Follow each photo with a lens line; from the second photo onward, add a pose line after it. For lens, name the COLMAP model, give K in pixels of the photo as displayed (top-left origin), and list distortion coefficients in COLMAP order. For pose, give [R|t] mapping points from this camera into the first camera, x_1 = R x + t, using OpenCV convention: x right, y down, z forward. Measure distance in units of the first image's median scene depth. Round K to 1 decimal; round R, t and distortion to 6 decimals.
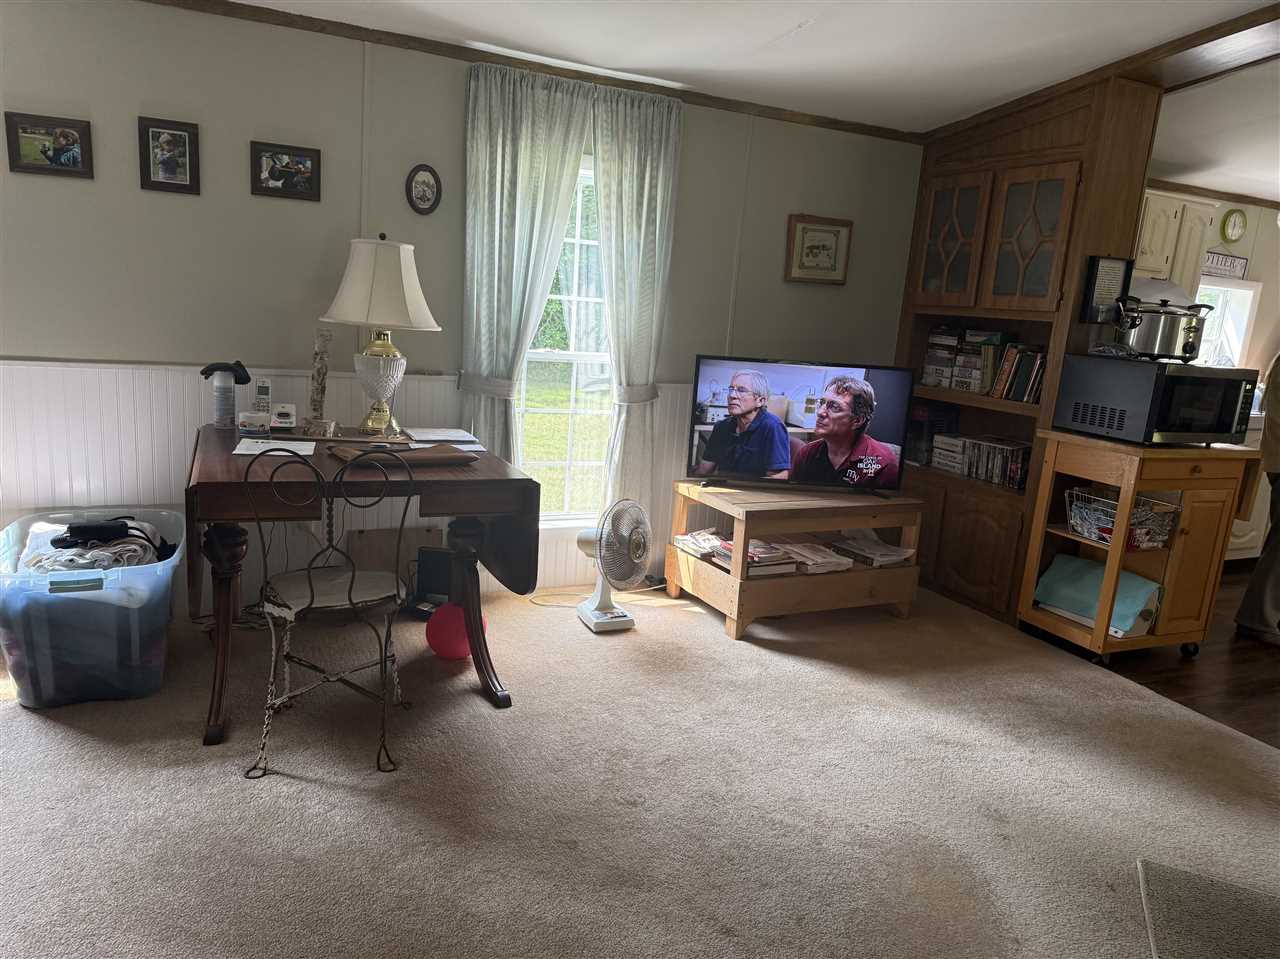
lens RADIAL K [[884.1, 0, 643.7], [0, 884.1, 492.3], [0, 0, 1]] dist [-0.000241, -0.000874]
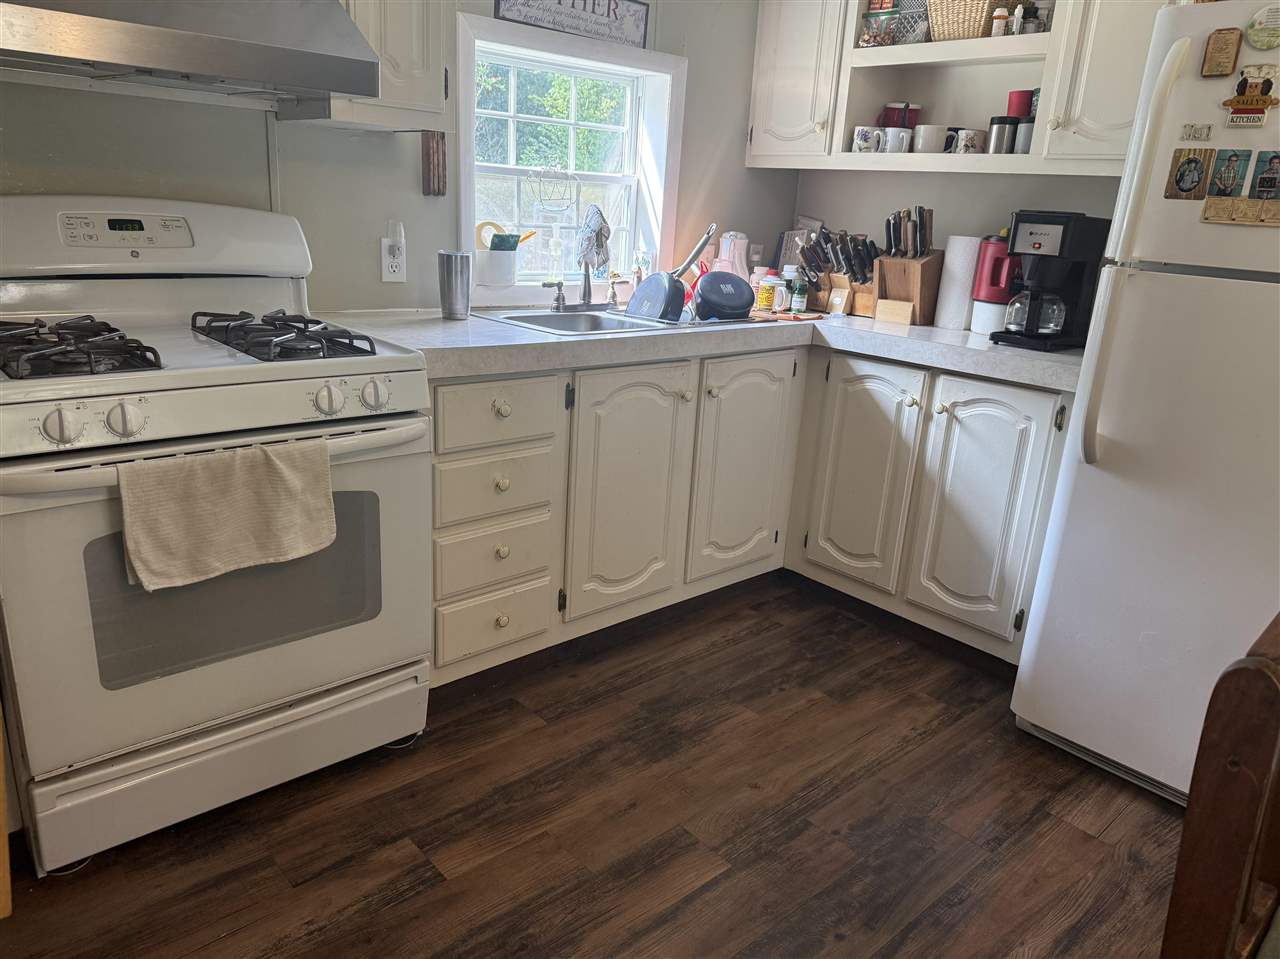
lens RADIAL K [[897.3, 0, 635.4], [0, 897.3, 479.2], [0, 0, 1]] dist [0.103327, -0.121730]
pose [[0.957391, -0.104469, 0.269236, 0.814132], [0.075457, 0.990383, 0.115967, -0.093025], [-0.278762, -0.090710, 0.956067, 0.772299]]
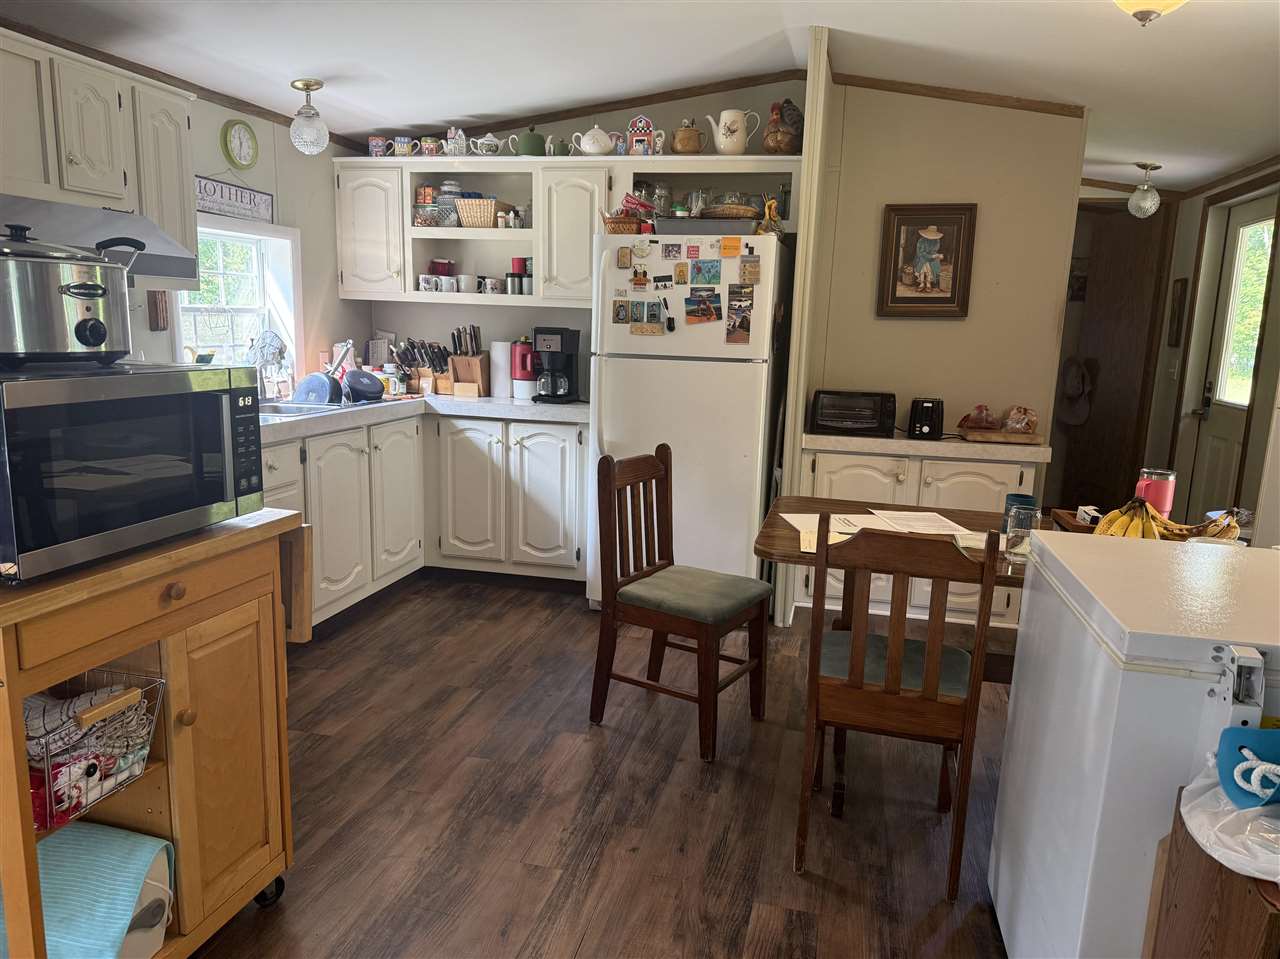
lens RADIAL K [[897.3, 0, 635.4], [0, 897.3, 479.2], [0, 0, 1]] dist [0.103327, -0.121730]
pose [[0.628519, -0.190855, 0.754015, 0.415680], [0.183402, 0.978457, 0.094789, -0.082557], [-0.755862, 0.078712, 0.649982, 0.486505]]
